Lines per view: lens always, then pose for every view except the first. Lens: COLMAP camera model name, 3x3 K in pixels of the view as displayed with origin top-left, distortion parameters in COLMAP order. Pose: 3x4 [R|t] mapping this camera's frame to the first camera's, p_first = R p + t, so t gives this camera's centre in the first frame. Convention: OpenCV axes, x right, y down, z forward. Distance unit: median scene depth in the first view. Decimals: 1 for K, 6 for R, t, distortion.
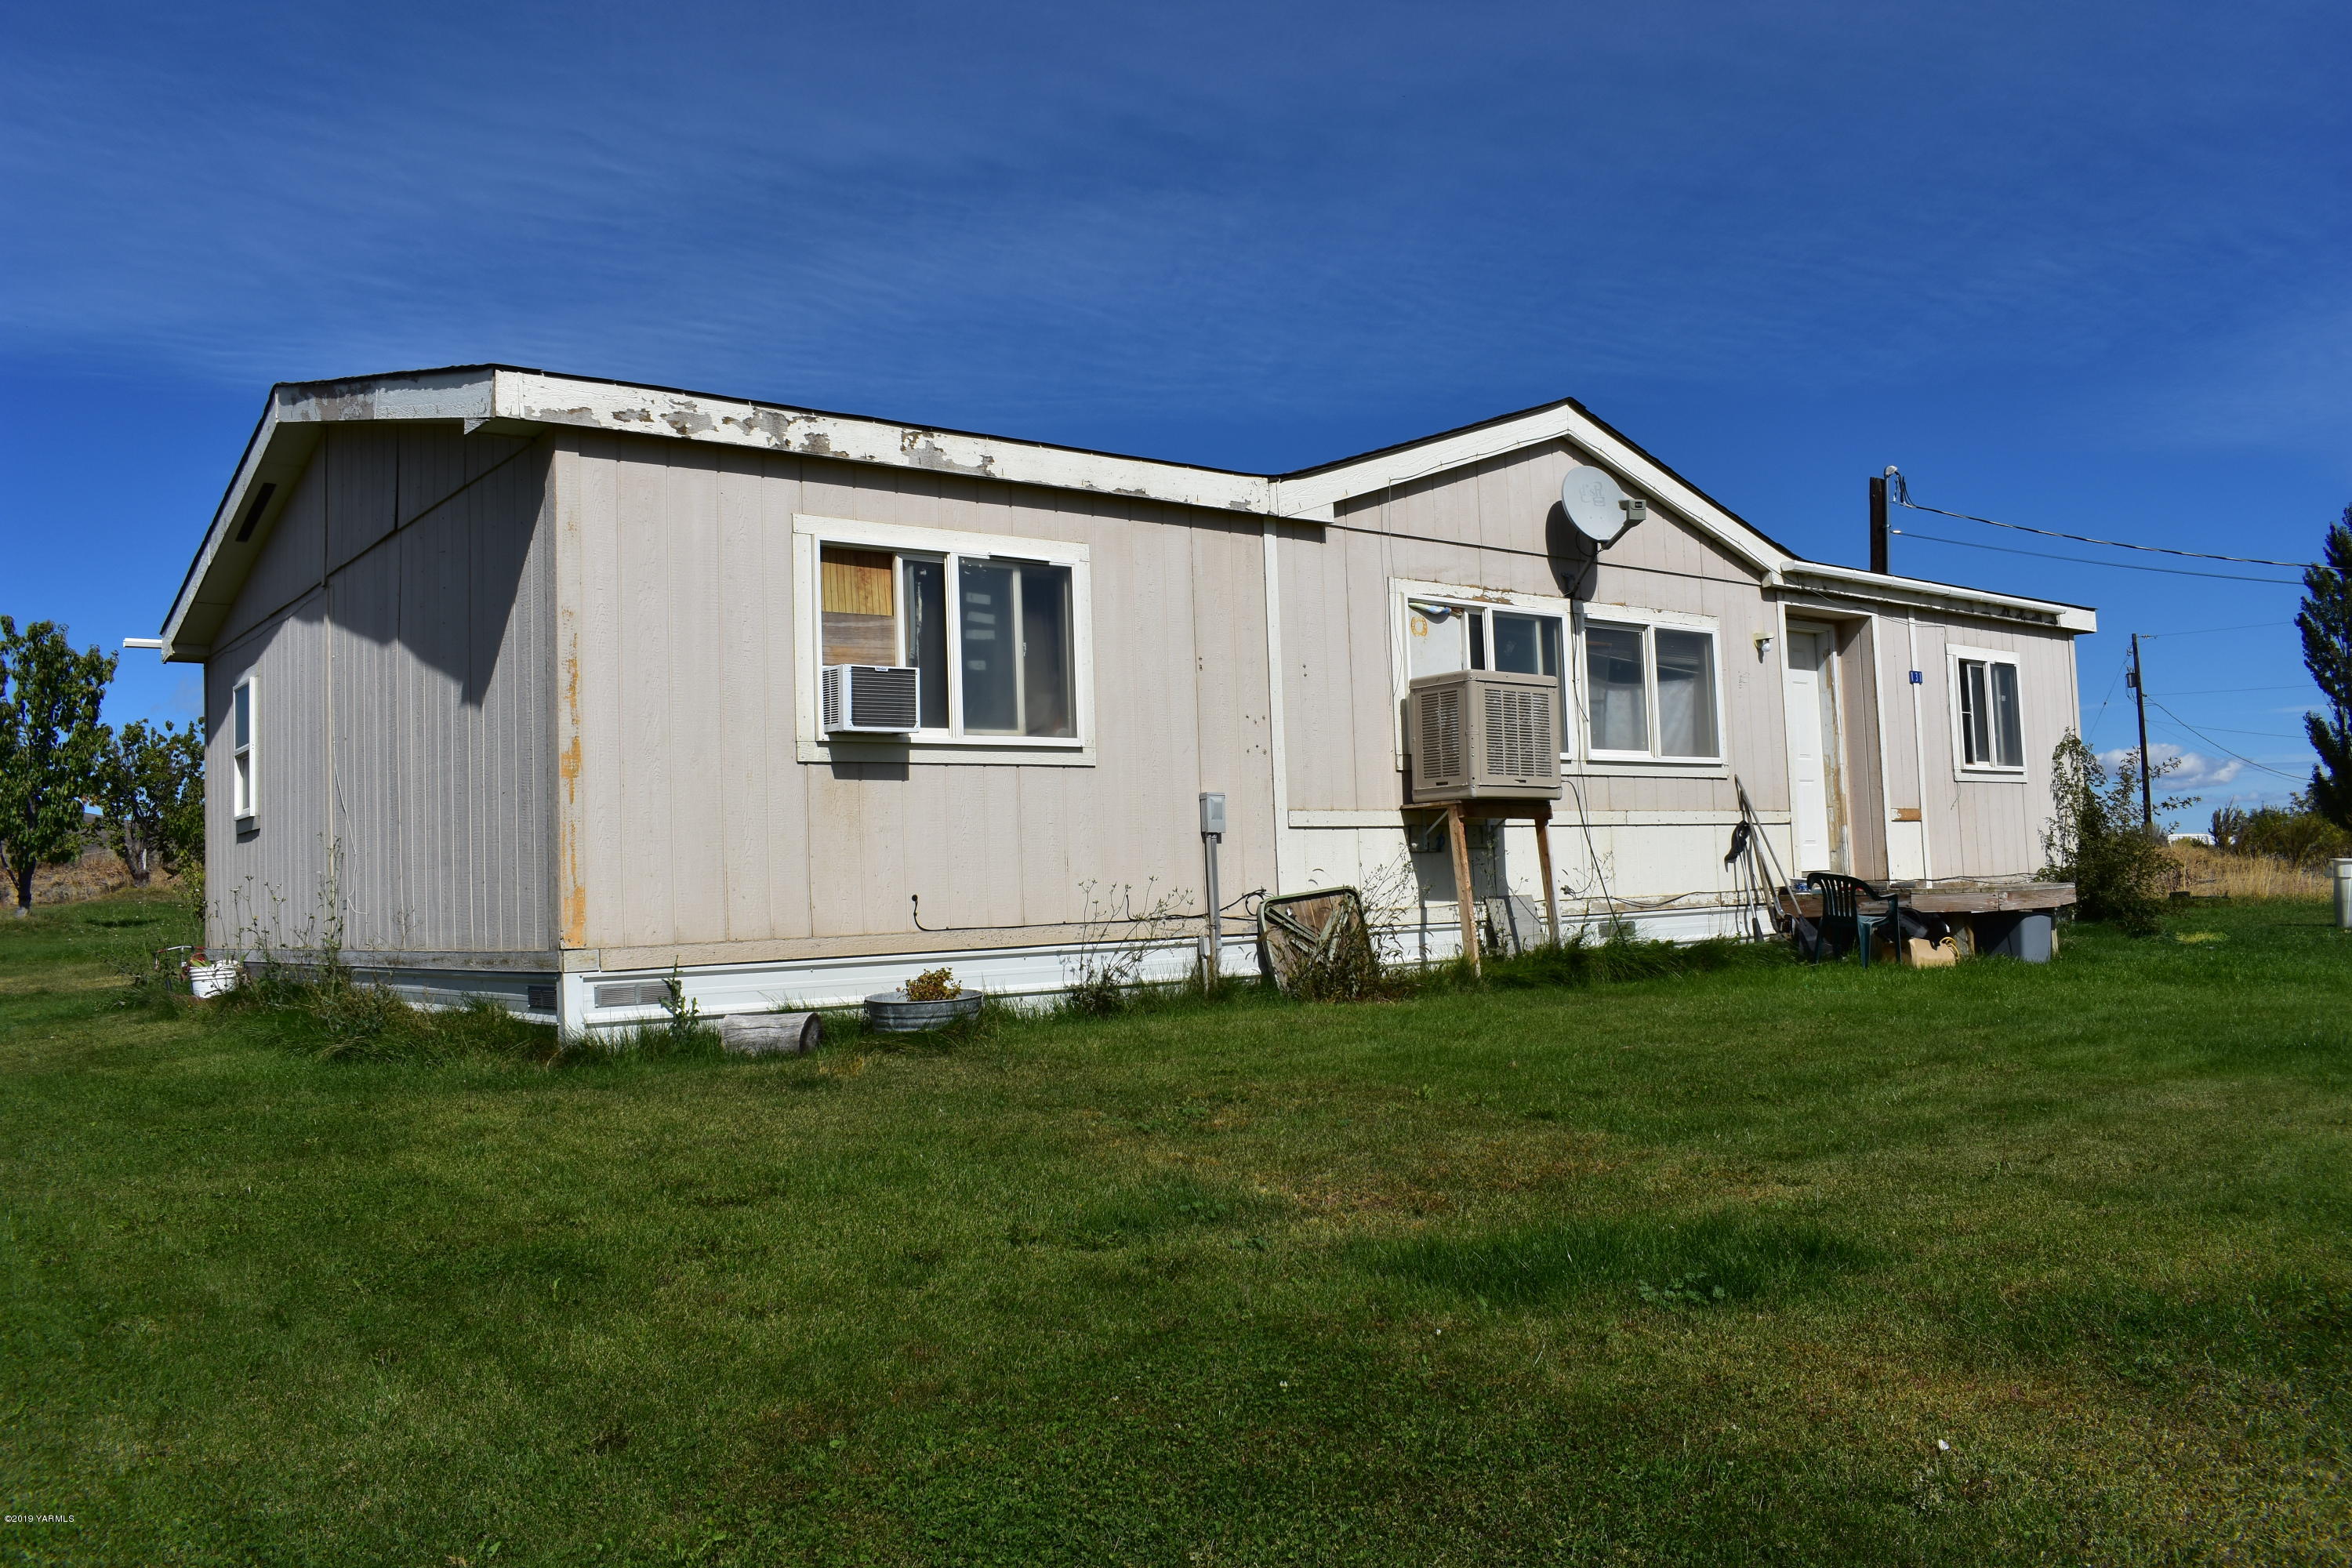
lens RADIAL K [[1818.6, 0, 1167.6], [0, 1818.6, 789.0], [0, 0, 1]] dist [-0.102377, 0.021403]
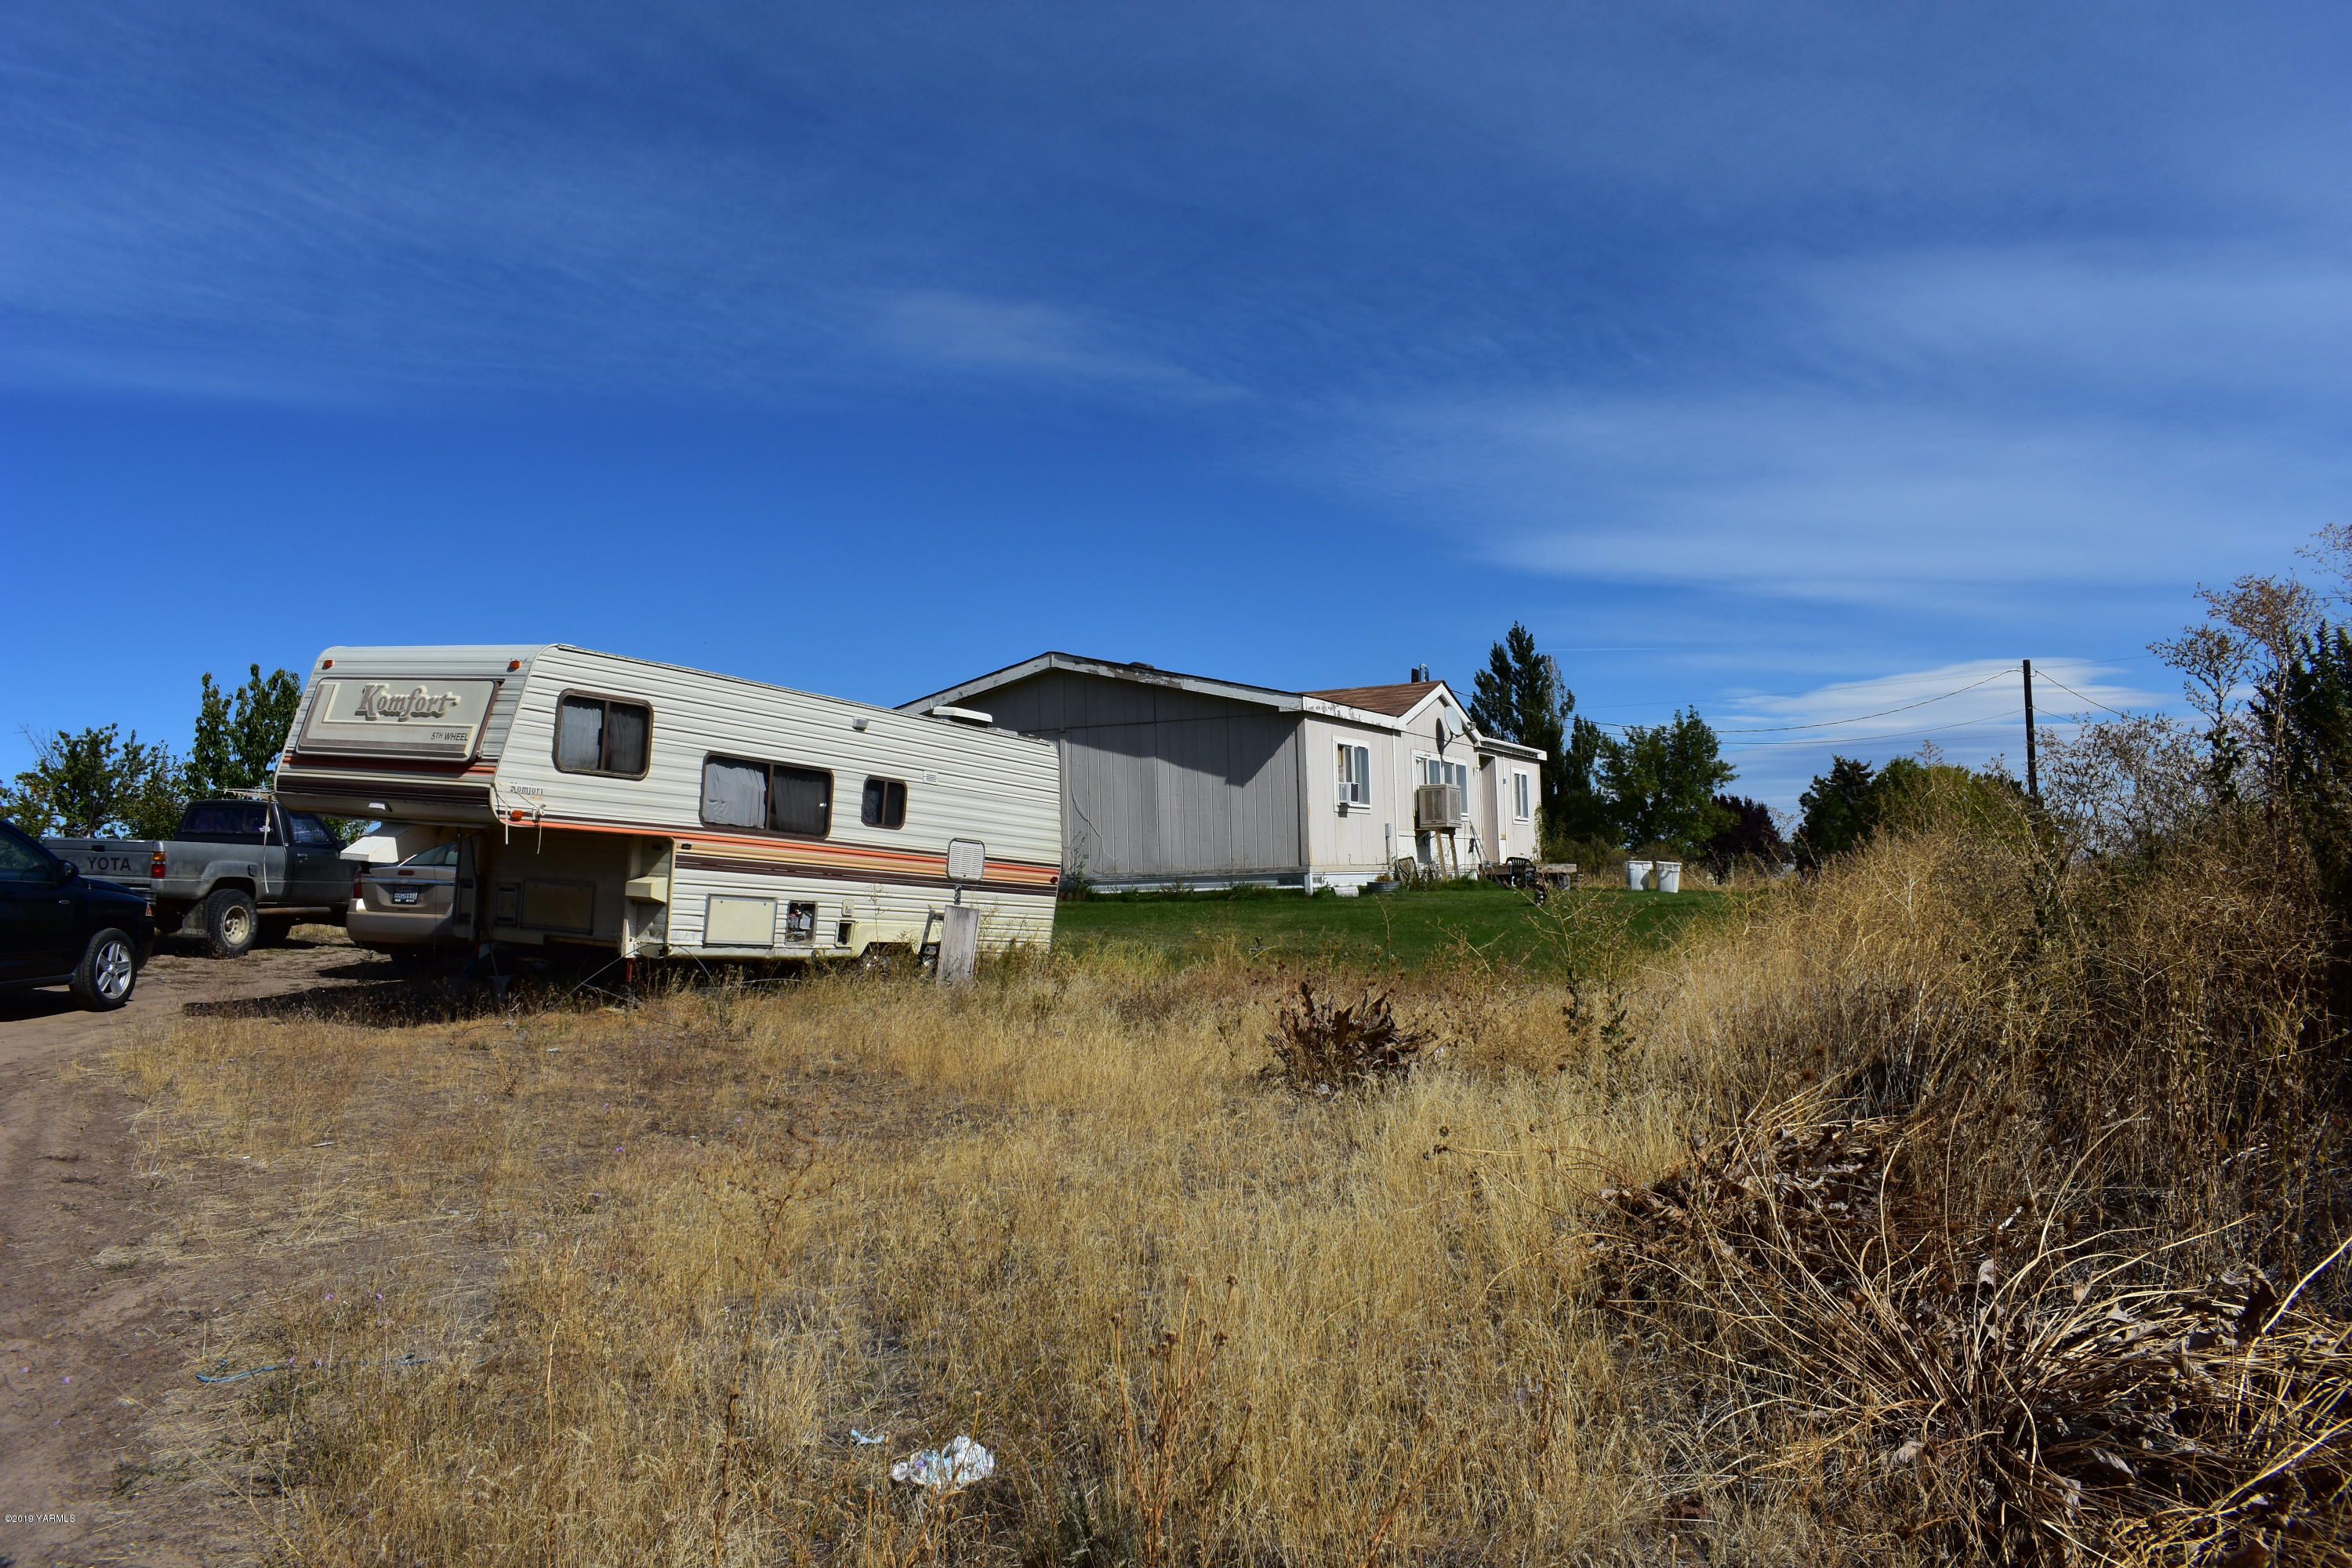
lens RADIAL K [[1818.6, 0, 1163.1], [0, 1818.6, 785.6], [0, 0, 1]] dist [-0.102377, 0.021403]
pose [[0.898427, 0.034323, 0.437780, -1.481201], [-0.027979, 0.999389, -0.020935, 0.012044], [-0.438232, 0.006561, 0.898838, -1.401555]]
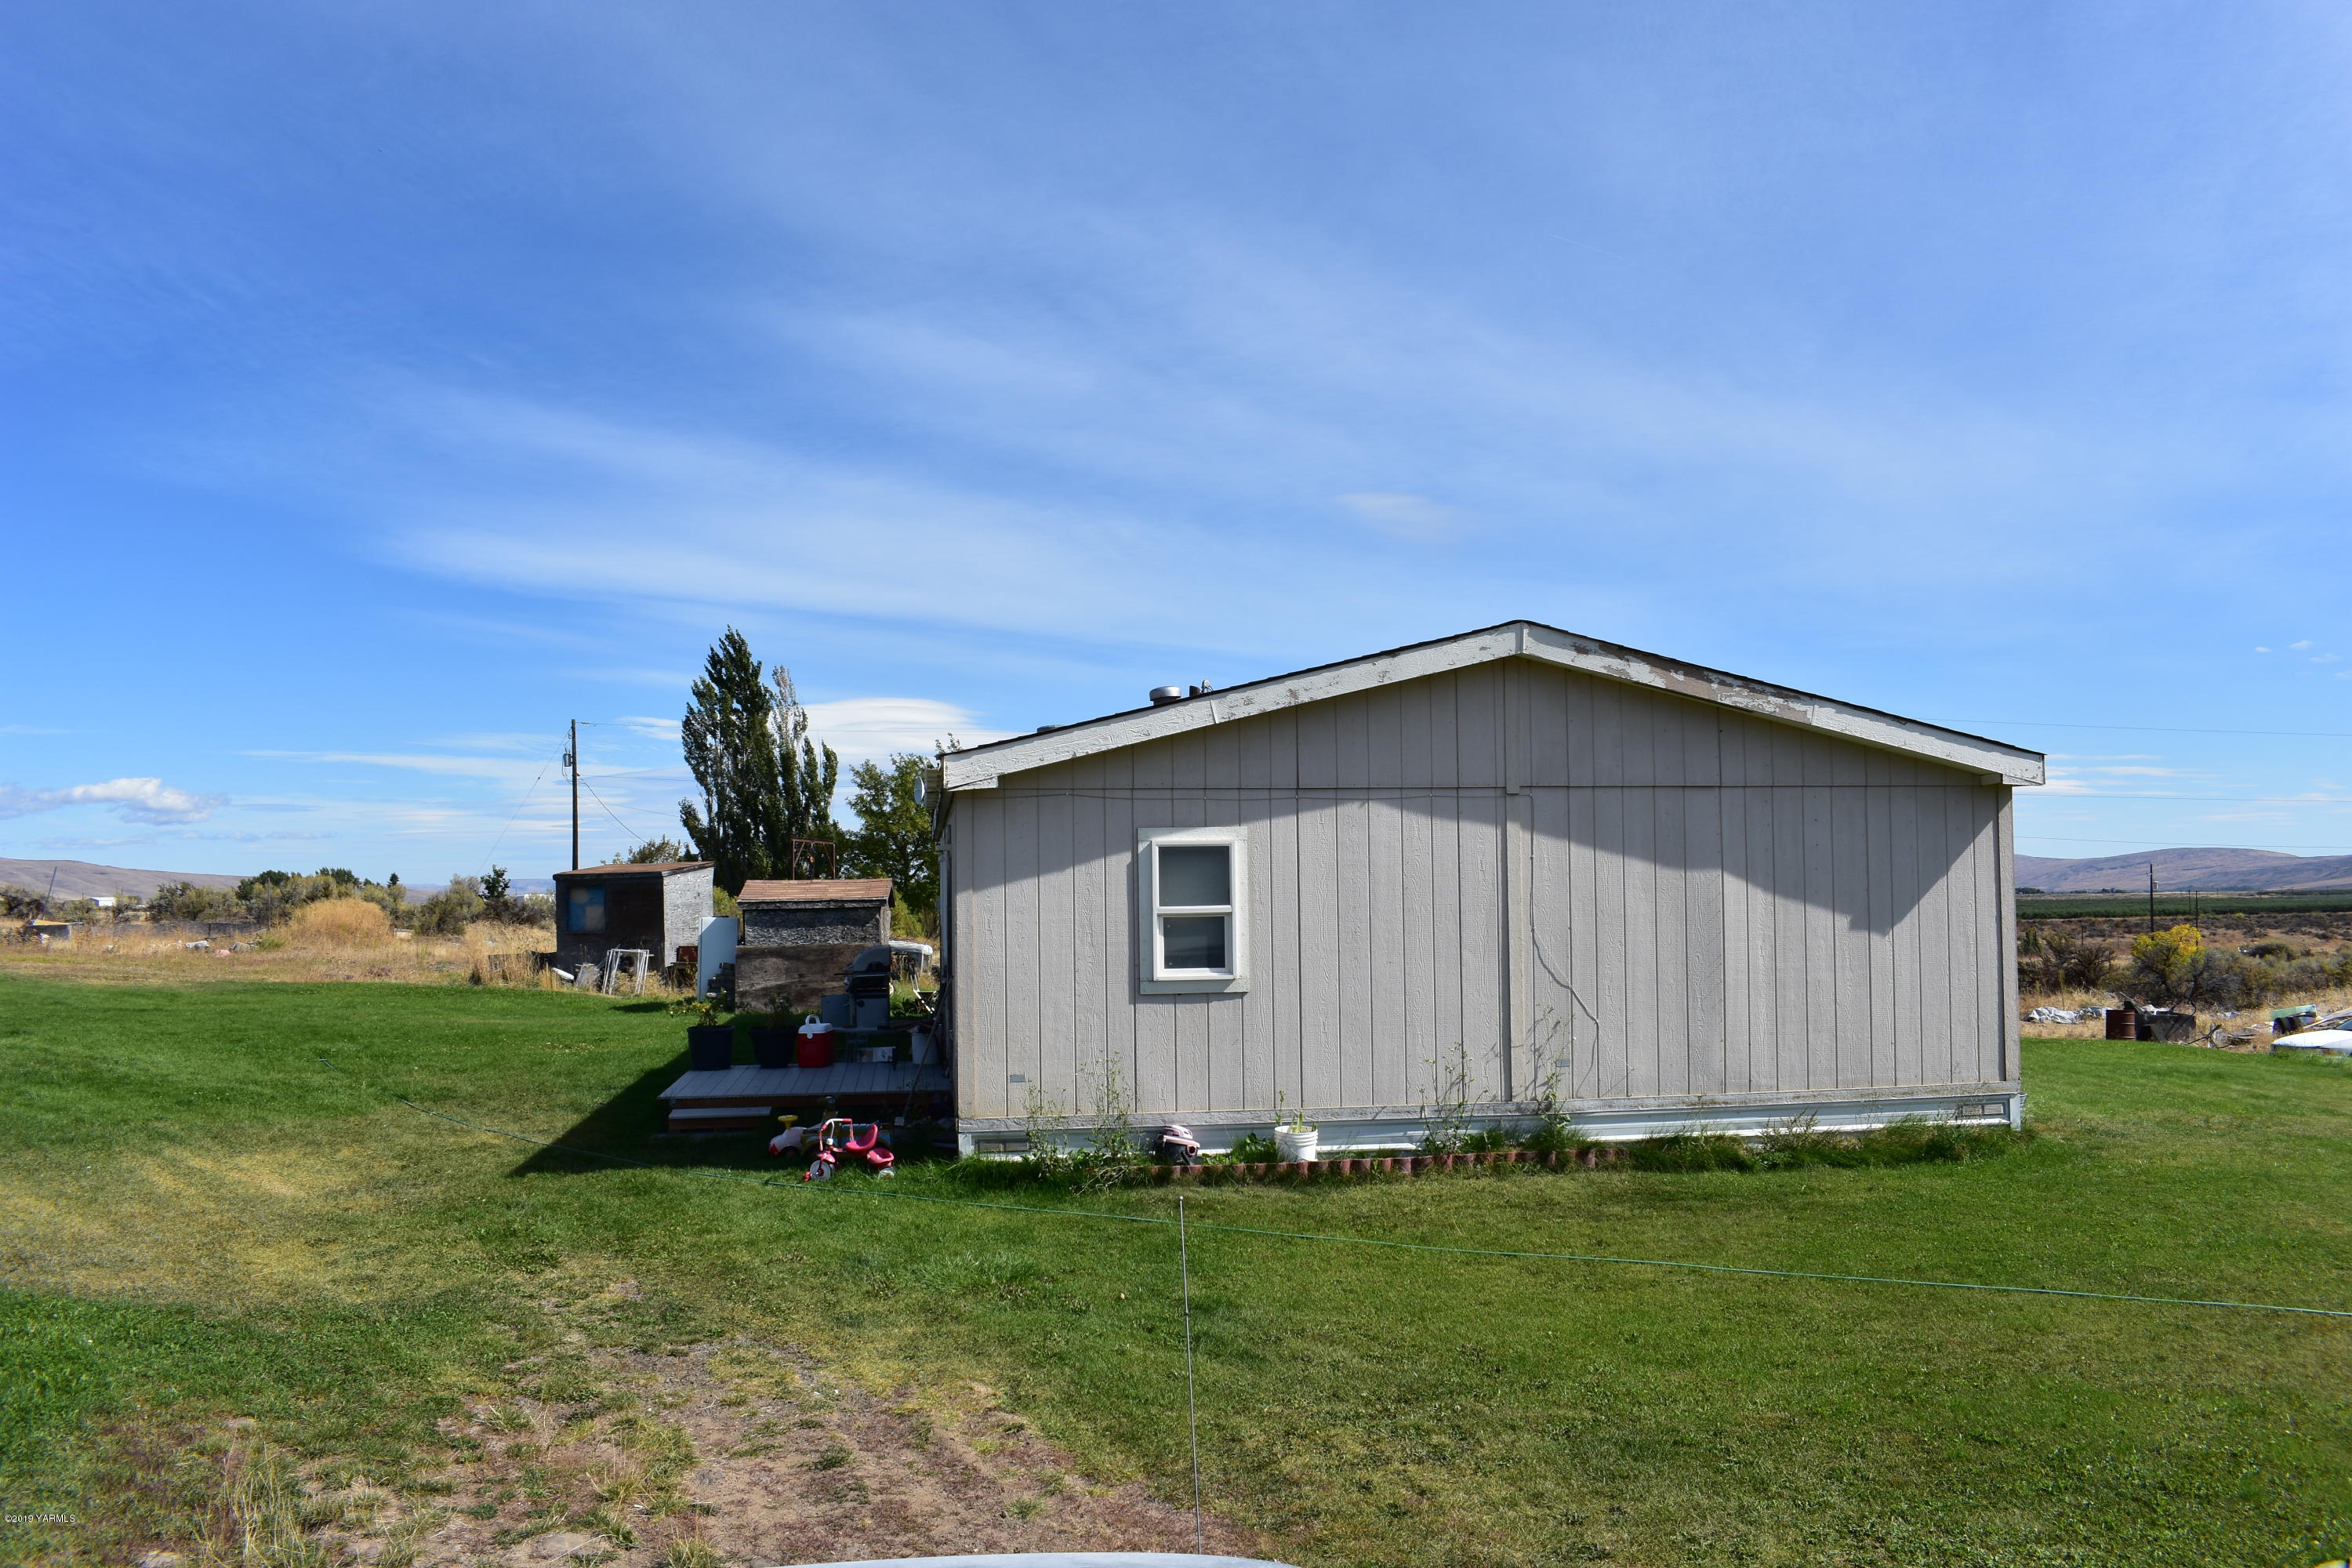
lens RADIAL K [[1818.6, 0, 1172.8], [0, 1818.6, 801.4], [0, 0, 1]] dist [-0.102377, 0.021403]
pose [[0.516322, 0.069371, 0.853580, -1.615904], [-0.057971, 0.997259, -0.045982, -0.042302], [-0.854430, -0.025741, 0.518928, 0.573616]]
